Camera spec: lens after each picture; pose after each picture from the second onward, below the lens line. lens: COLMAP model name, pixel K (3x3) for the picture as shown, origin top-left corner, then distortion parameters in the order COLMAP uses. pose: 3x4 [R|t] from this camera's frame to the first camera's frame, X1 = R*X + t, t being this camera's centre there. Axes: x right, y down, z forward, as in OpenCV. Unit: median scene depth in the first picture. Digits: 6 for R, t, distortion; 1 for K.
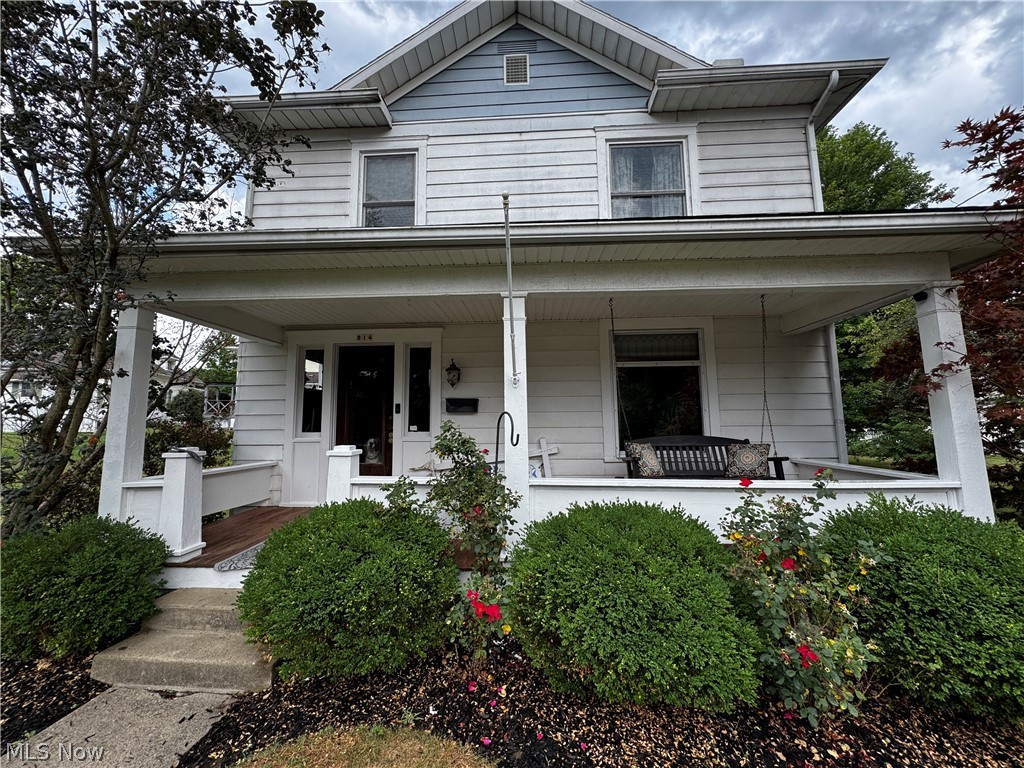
lens RADIAL K [[407.7, 0, 509.8], [0, 407.7, 381.9], [0, 0, 1]] dist [-0.001068, -0.000097]
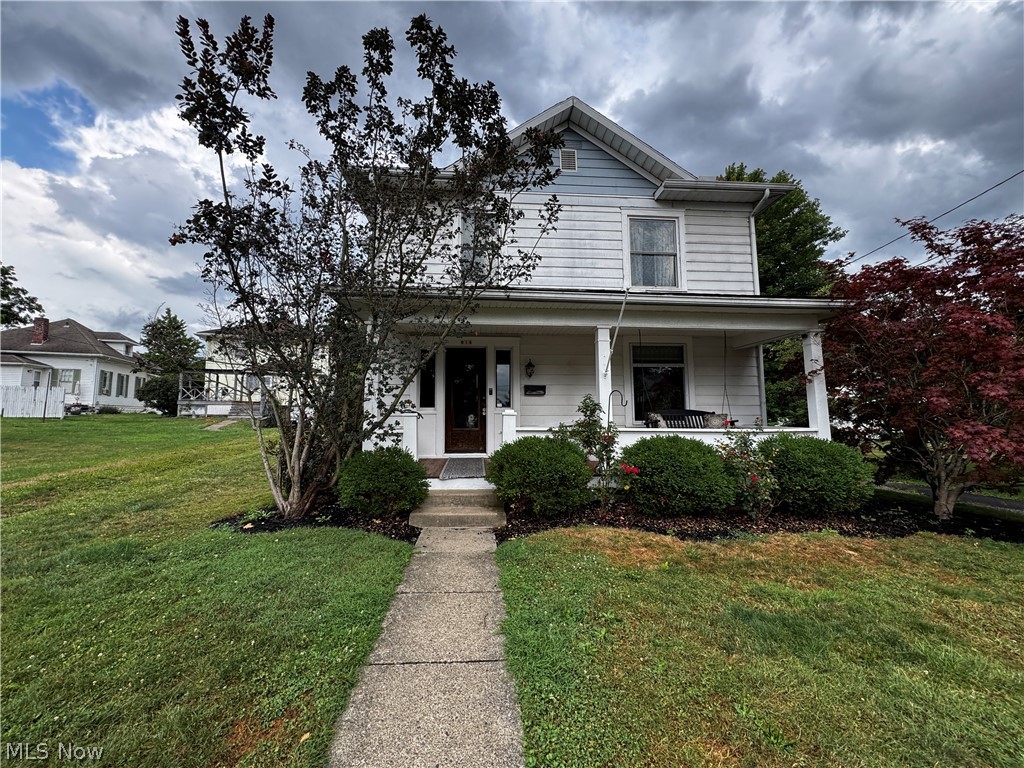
lens RADIAL K [[407.7, 0, 512.0], [0, 407.7, 381.8], [0, 0, 1]] dist [-0.001068, -0.000097]
pose [[0.990679, 0.017300, 0.135117, -0.394787], [-0.019528, 0.999694, 0.015181, 0.006146], [-0.134813, -0.017678, 0.990713, -0.462178]]
